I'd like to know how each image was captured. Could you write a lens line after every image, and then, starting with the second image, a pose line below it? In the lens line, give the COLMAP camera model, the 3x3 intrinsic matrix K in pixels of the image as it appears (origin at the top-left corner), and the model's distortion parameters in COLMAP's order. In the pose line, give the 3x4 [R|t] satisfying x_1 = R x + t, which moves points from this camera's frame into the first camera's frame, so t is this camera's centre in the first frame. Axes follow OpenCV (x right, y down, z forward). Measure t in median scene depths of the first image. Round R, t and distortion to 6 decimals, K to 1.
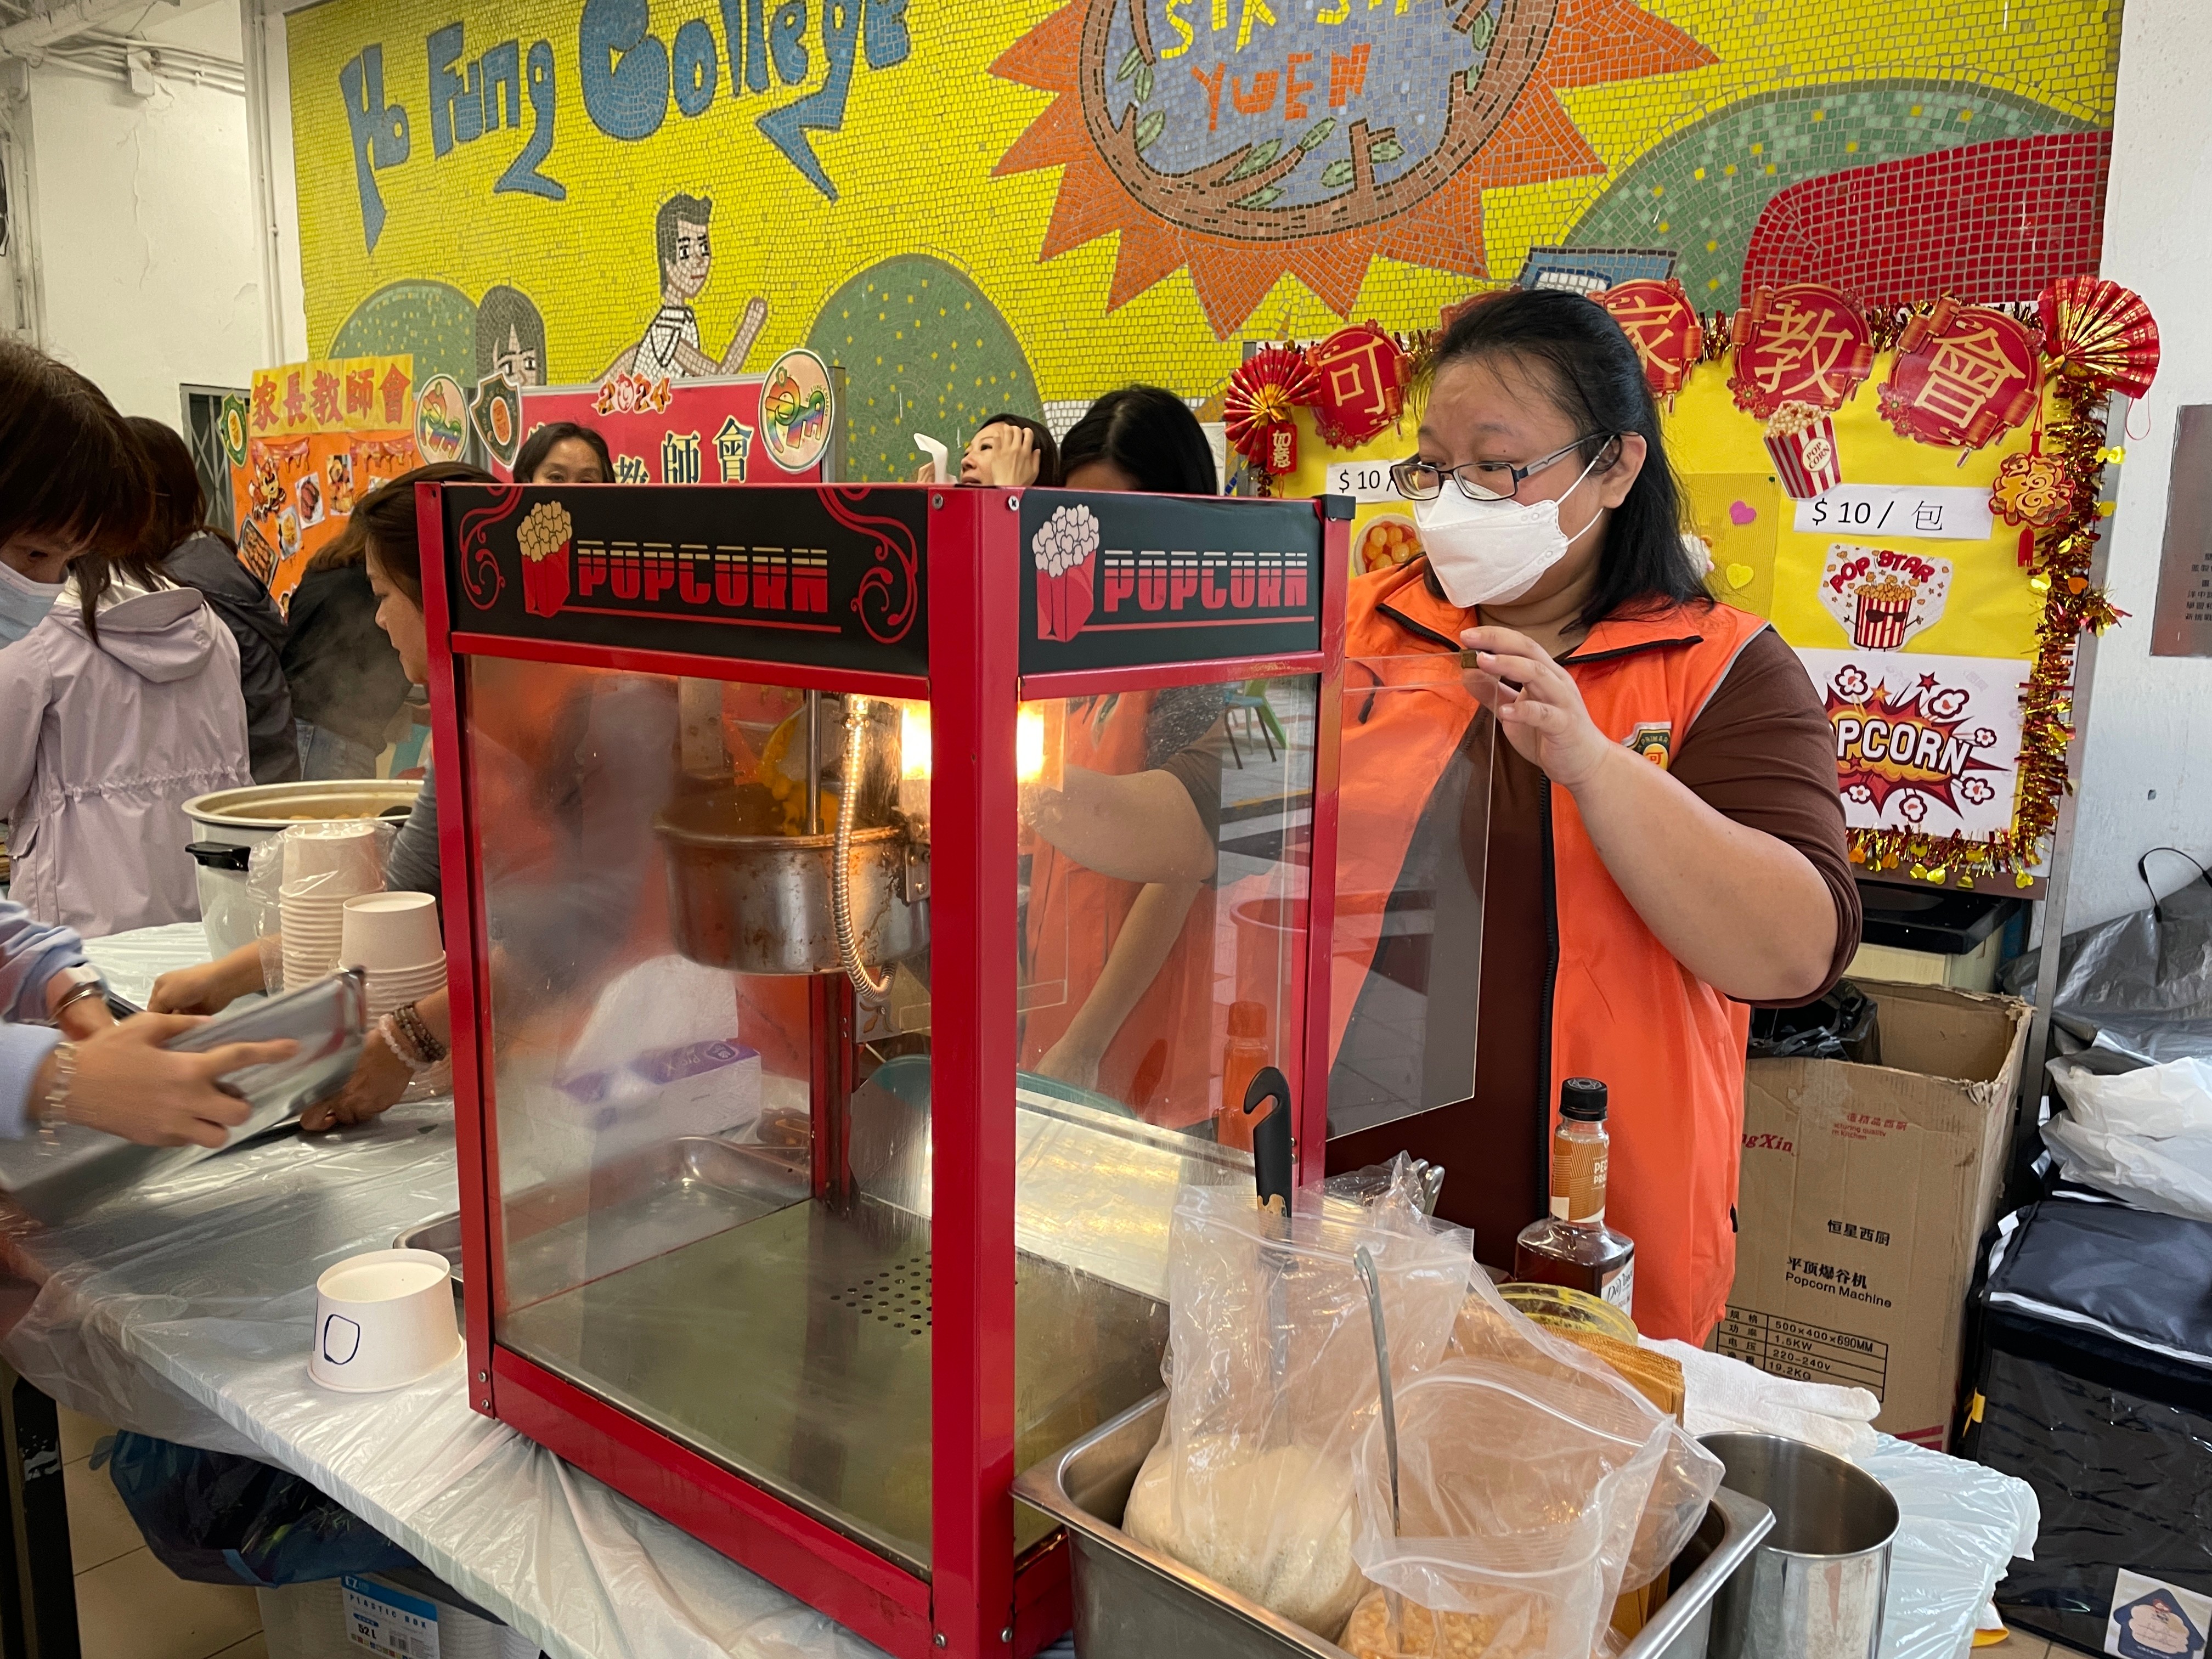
lens RADIAL K [[1667.5, 0, 1093.5], [0, 1667.5, 882.9], [0, 0, 1]] dist [0.072423, -0.094922]
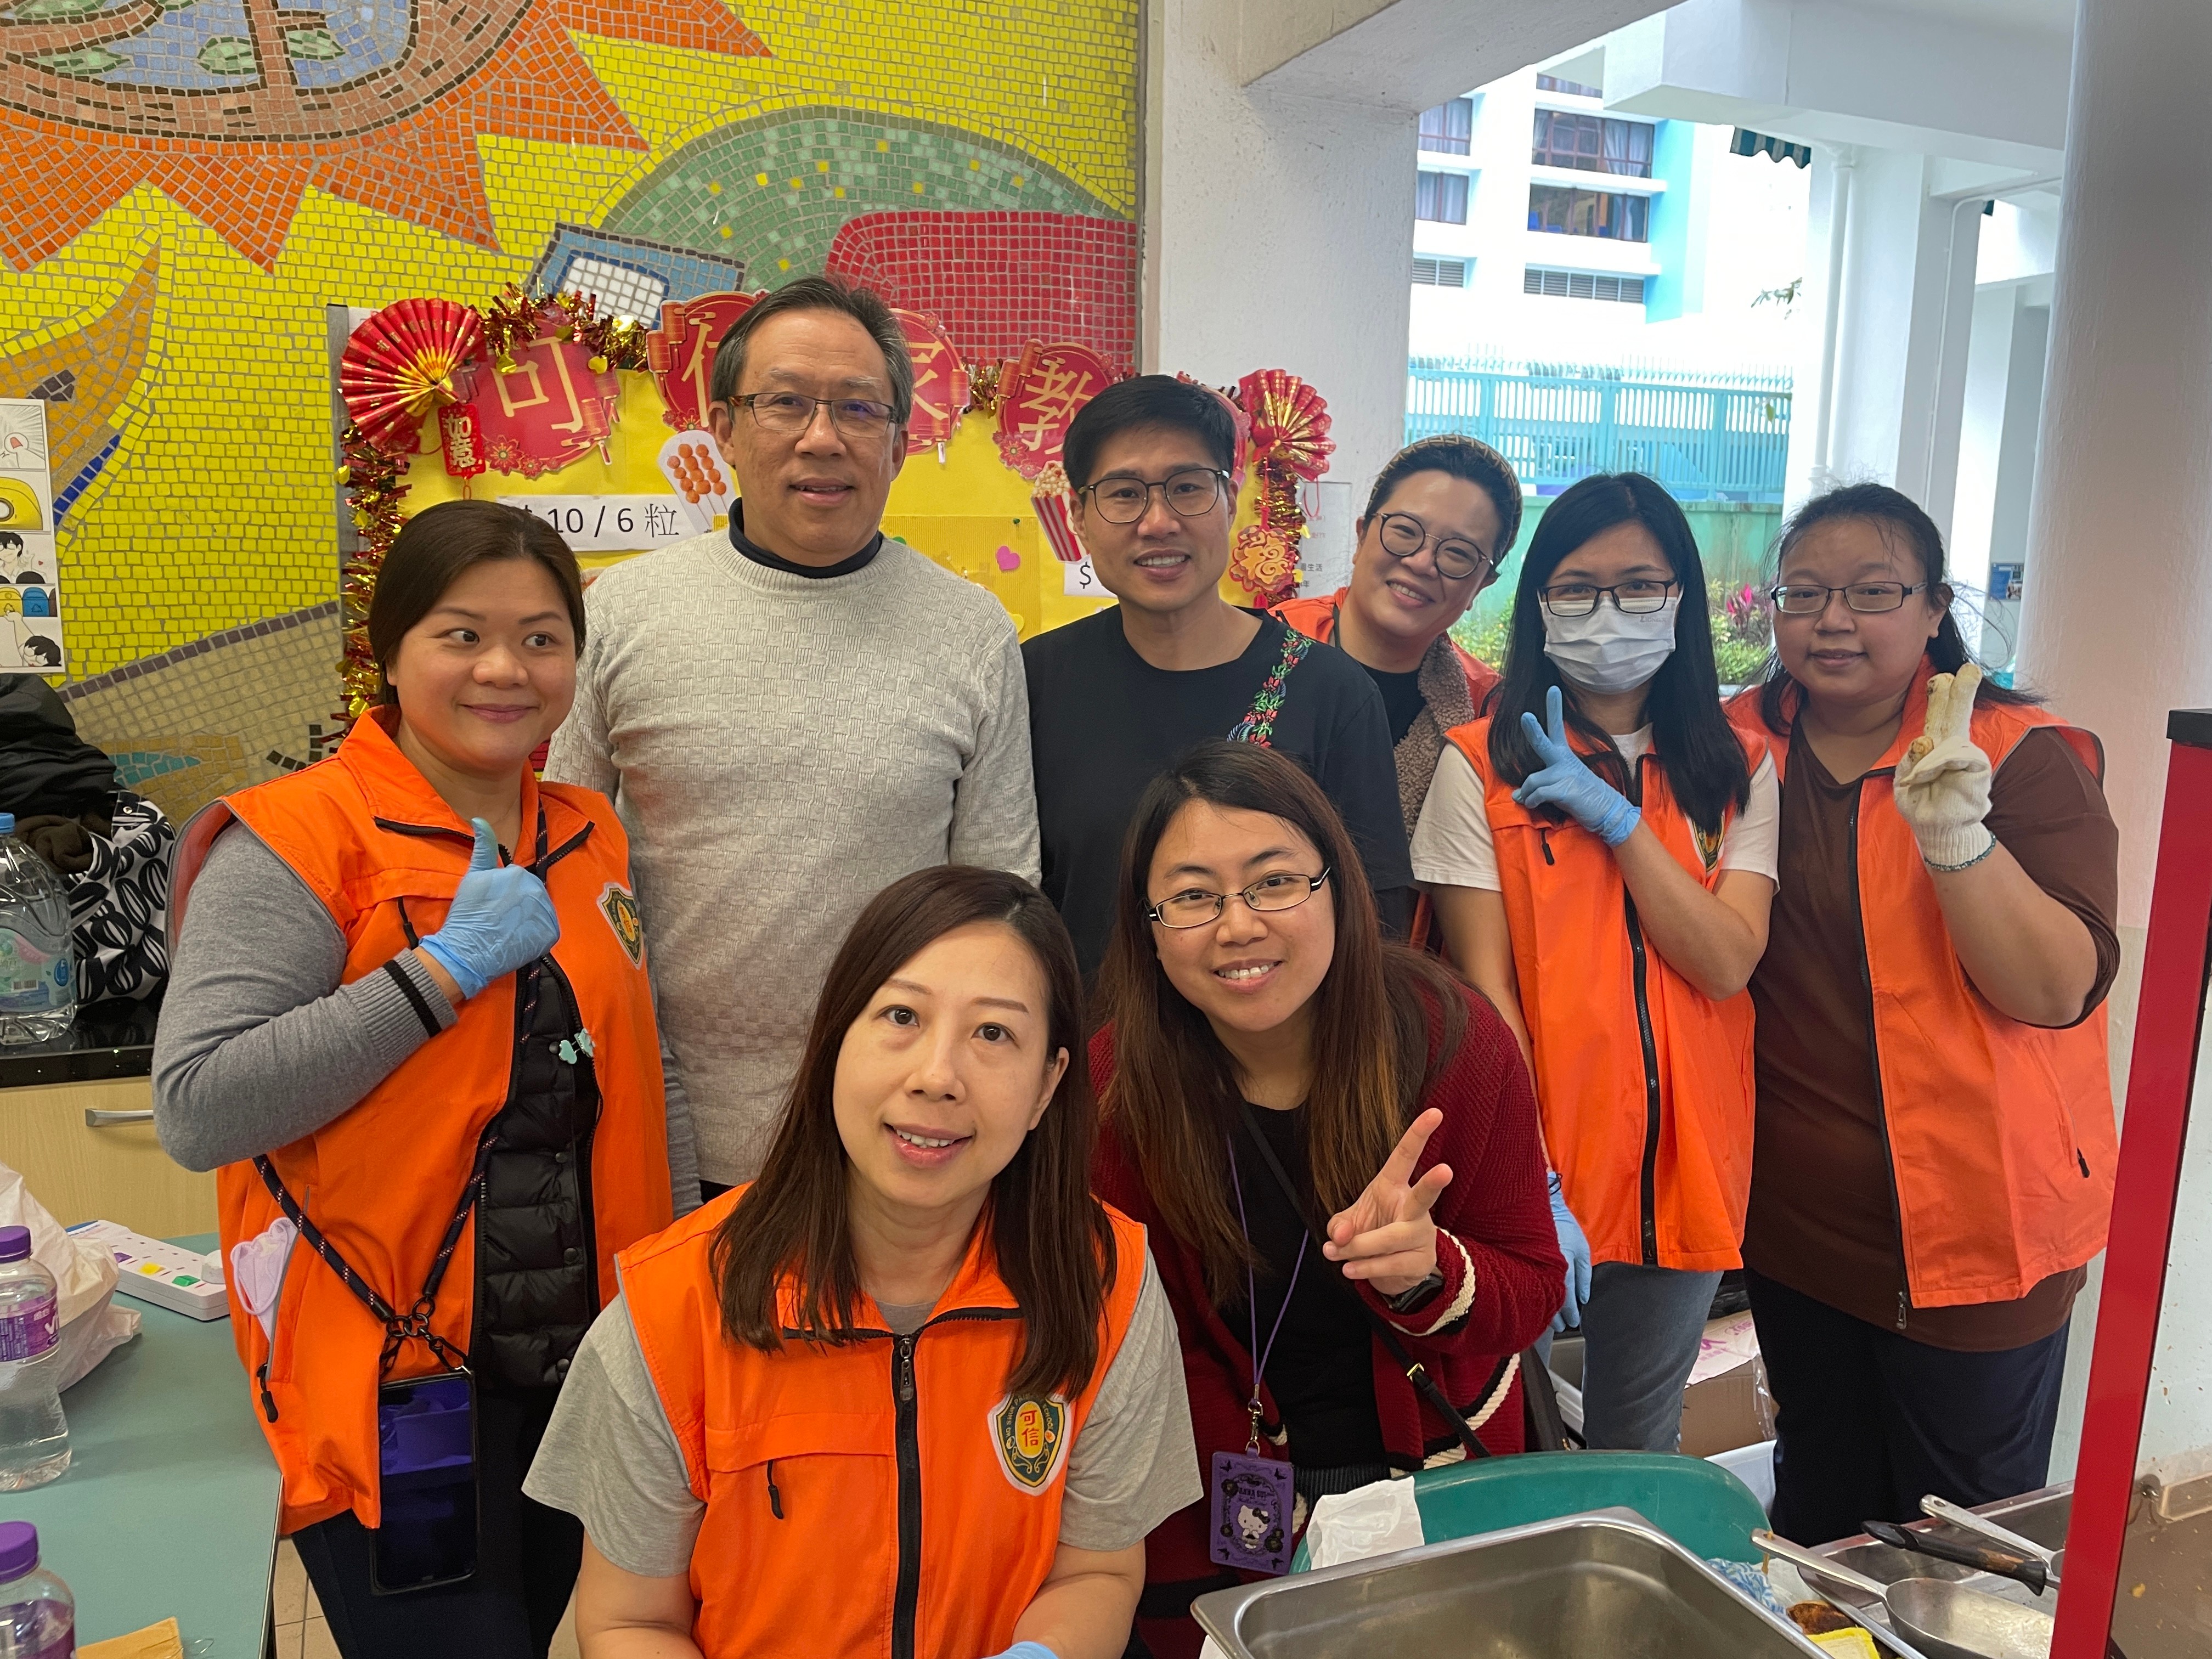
lens RADIAL K [[1667.5, 0, 1120.9], [0, 1667.5, 823.7], [0, 0, 1]] dist [0.072423, -0.094922]
pose [[0.485245, -0.143944, 0.862448, -0.357731], [0.158993, 0.984438, 0.074849, -0.126354], [-0.859801, 0.100803, 0.500580, 0.437515]]
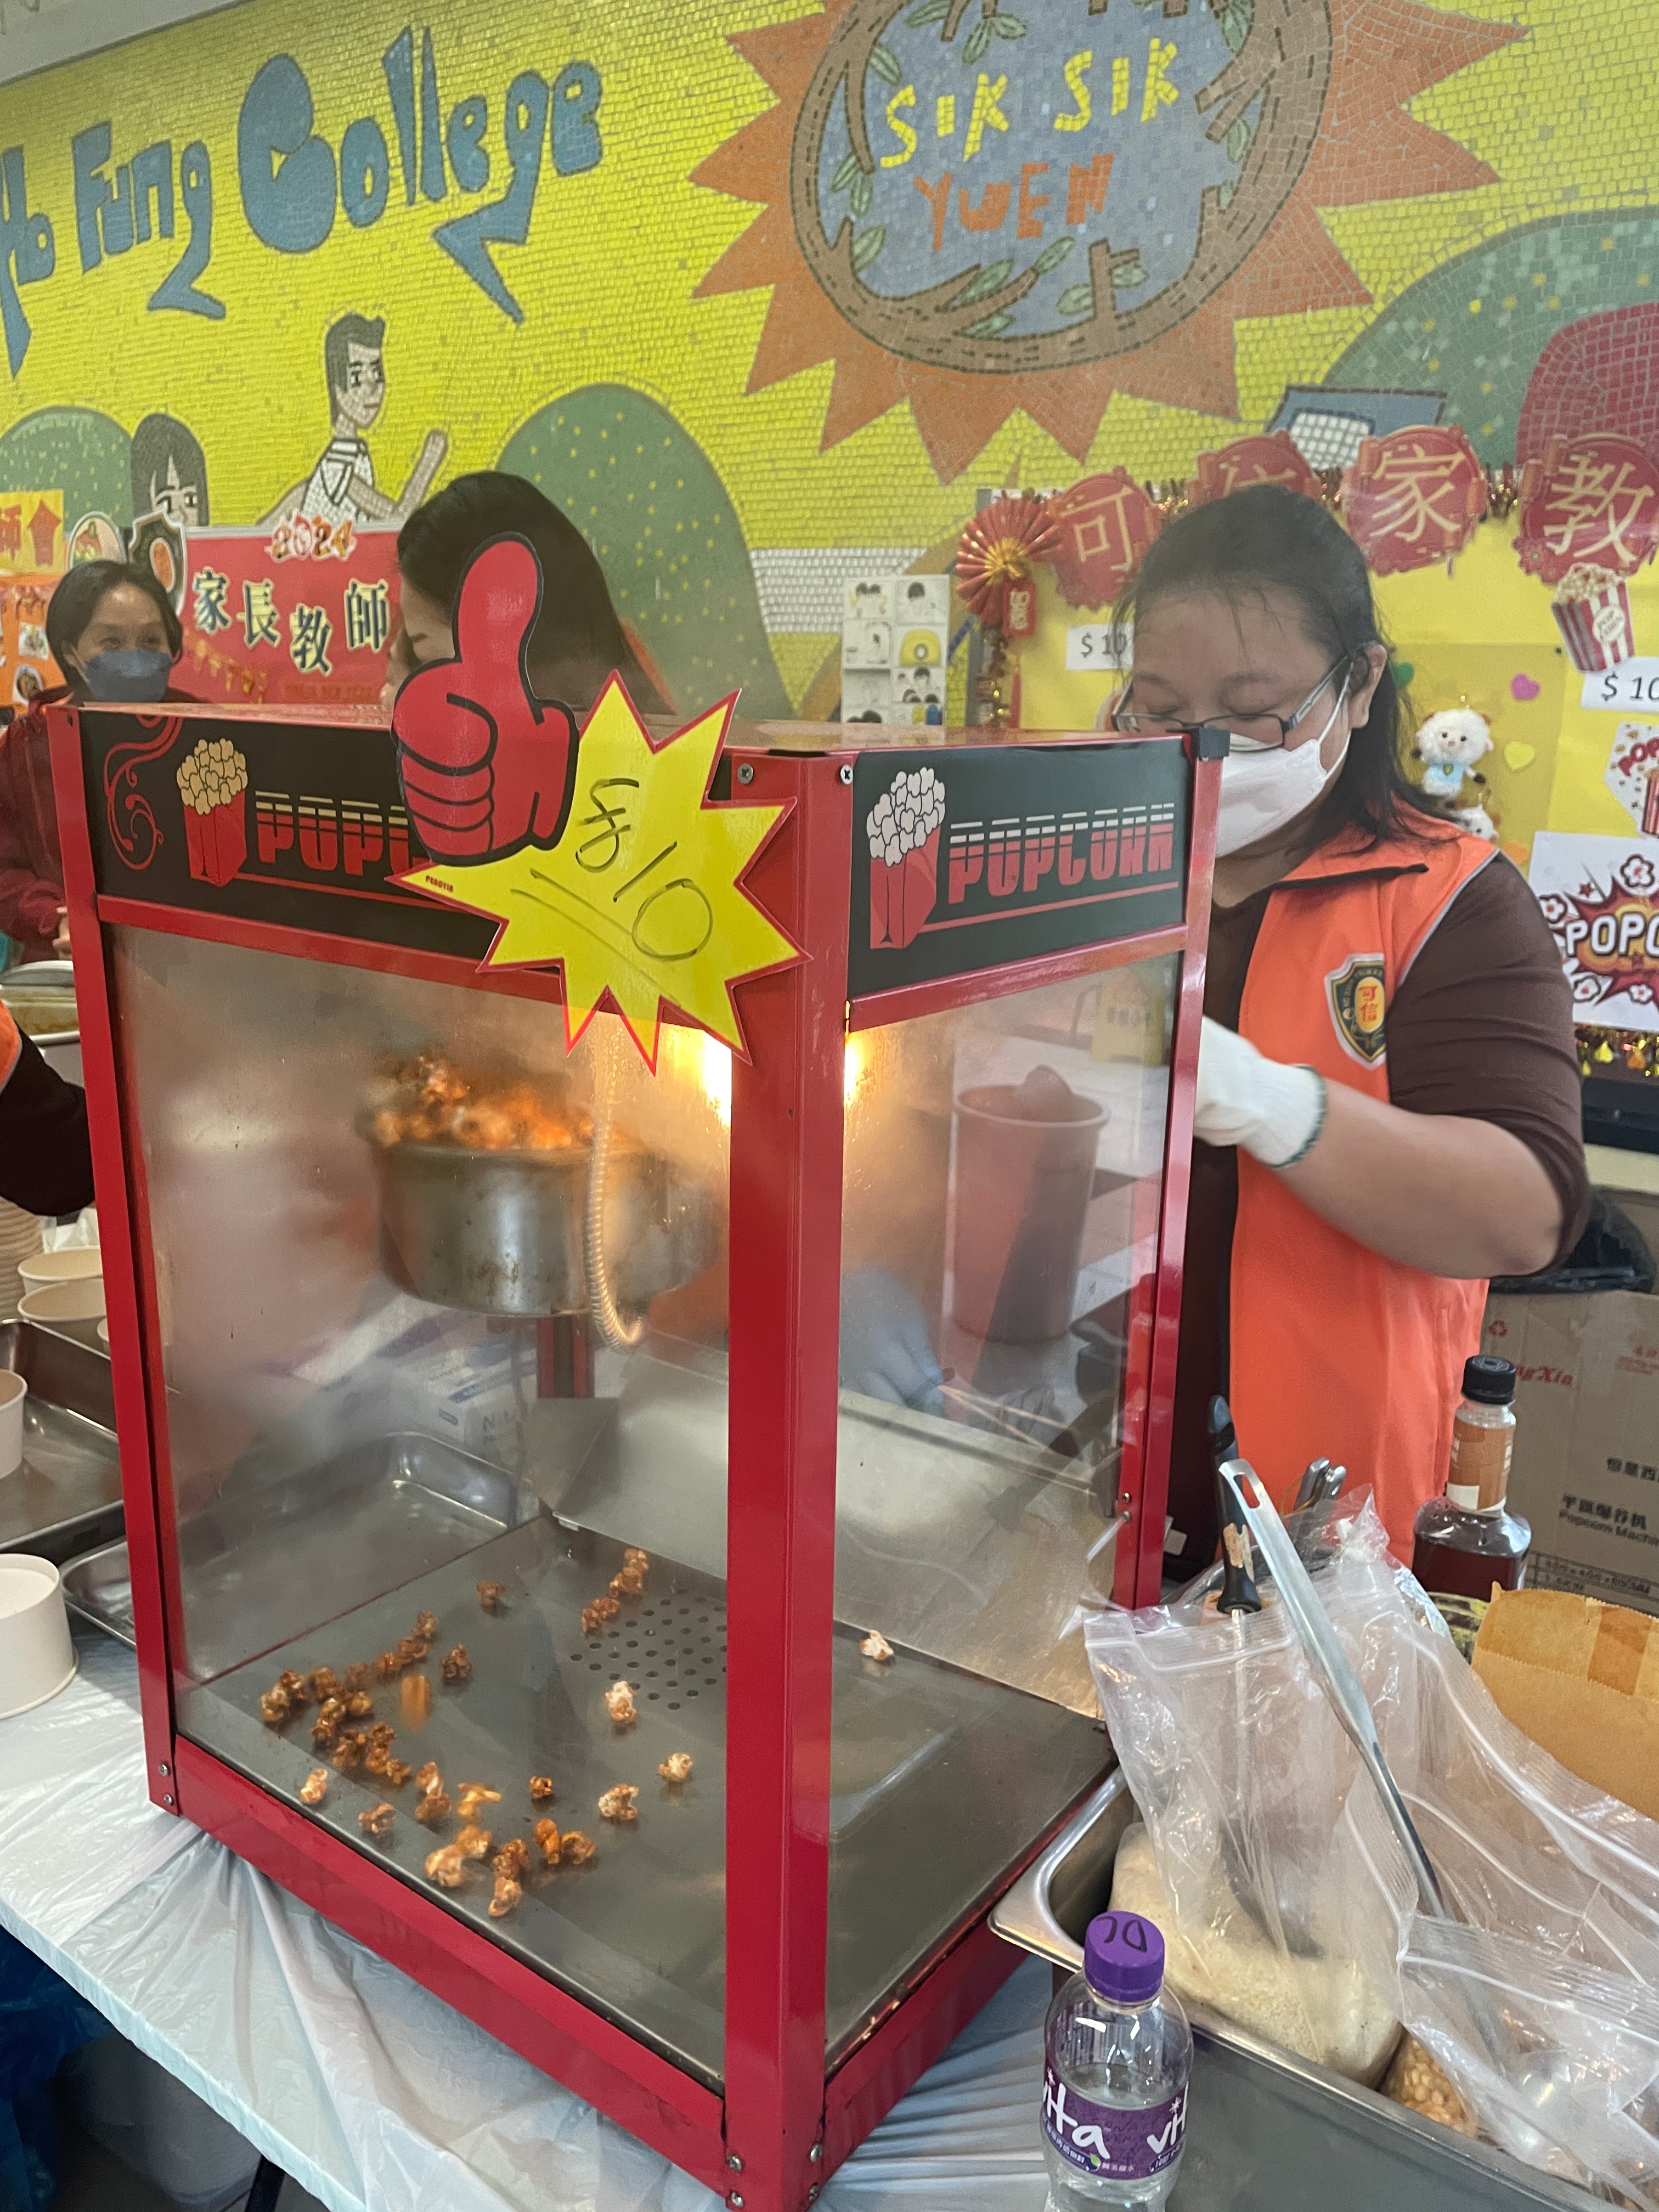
lens RADIAL K [[1667.5, 0, 822.1], [0, 1667.5, 1147.7], [0, 0, 1]] dist [0.072423, -0.094922]
pose [[0.999649, -0.002416, 0.026397, -0.020510], [0.000552, 0.997517, 0.070427, -0.029651], [-0.026502, -0.070388, 0.997168, 0.064205]]
